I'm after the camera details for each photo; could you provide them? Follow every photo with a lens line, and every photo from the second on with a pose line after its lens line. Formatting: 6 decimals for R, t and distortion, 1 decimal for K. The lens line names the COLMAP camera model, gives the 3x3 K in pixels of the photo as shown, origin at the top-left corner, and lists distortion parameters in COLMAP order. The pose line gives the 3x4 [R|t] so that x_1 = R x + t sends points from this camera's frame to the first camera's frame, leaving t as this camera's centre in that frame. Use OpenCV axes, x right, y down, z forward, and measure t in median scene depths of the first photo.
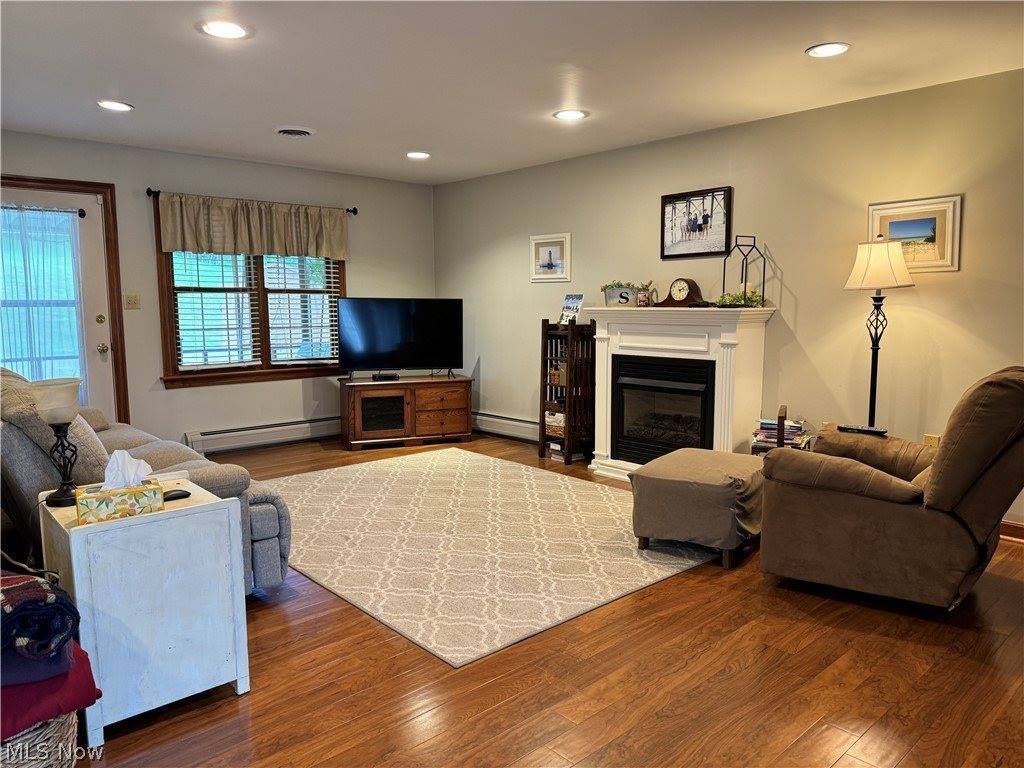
lens RADIAL K [[723.8, 0, 512.0], [0, 723.8, 384.0], [0, 0, 1]] dist [0.122493, -0.170803]
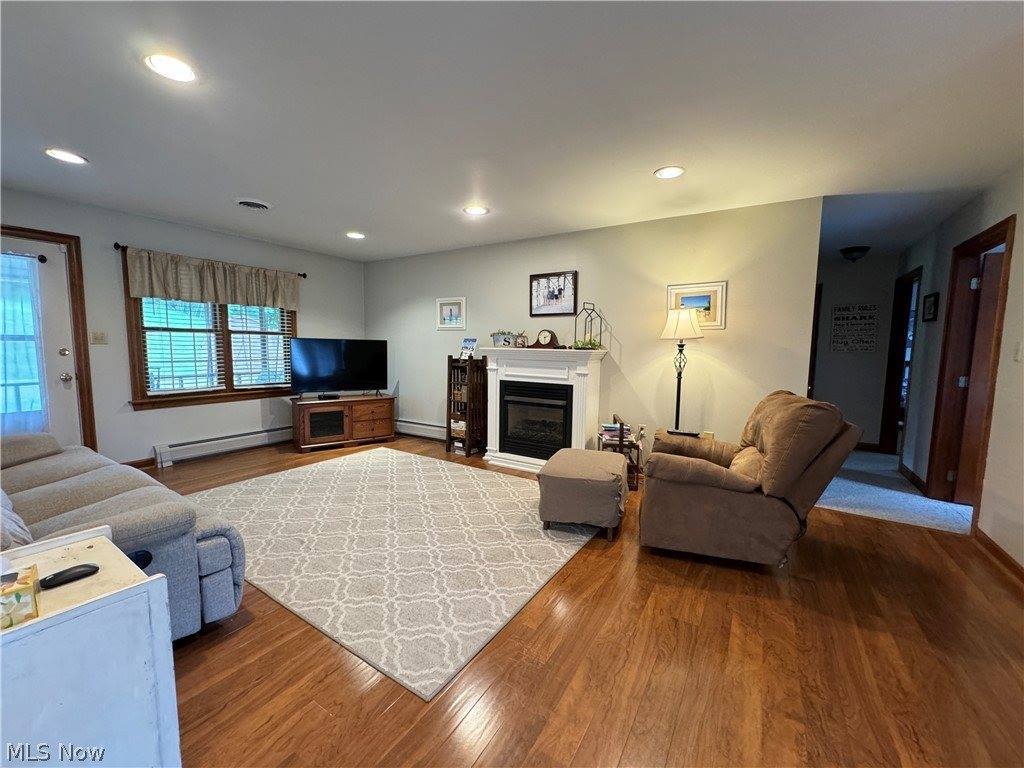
lens RADIAL K [[408.3, 0, 512.0], [0, 408.3, 384.0], [0, 0, 1]] dist [-0.001008, 0.000235]
pose [[0.964585, -0.007642, 0.263660, -0.053599], [0.012699, 0.999767, -0.017482, -0.018889], [-0.263465, 0.020211, 0.964457, 0.207427]]
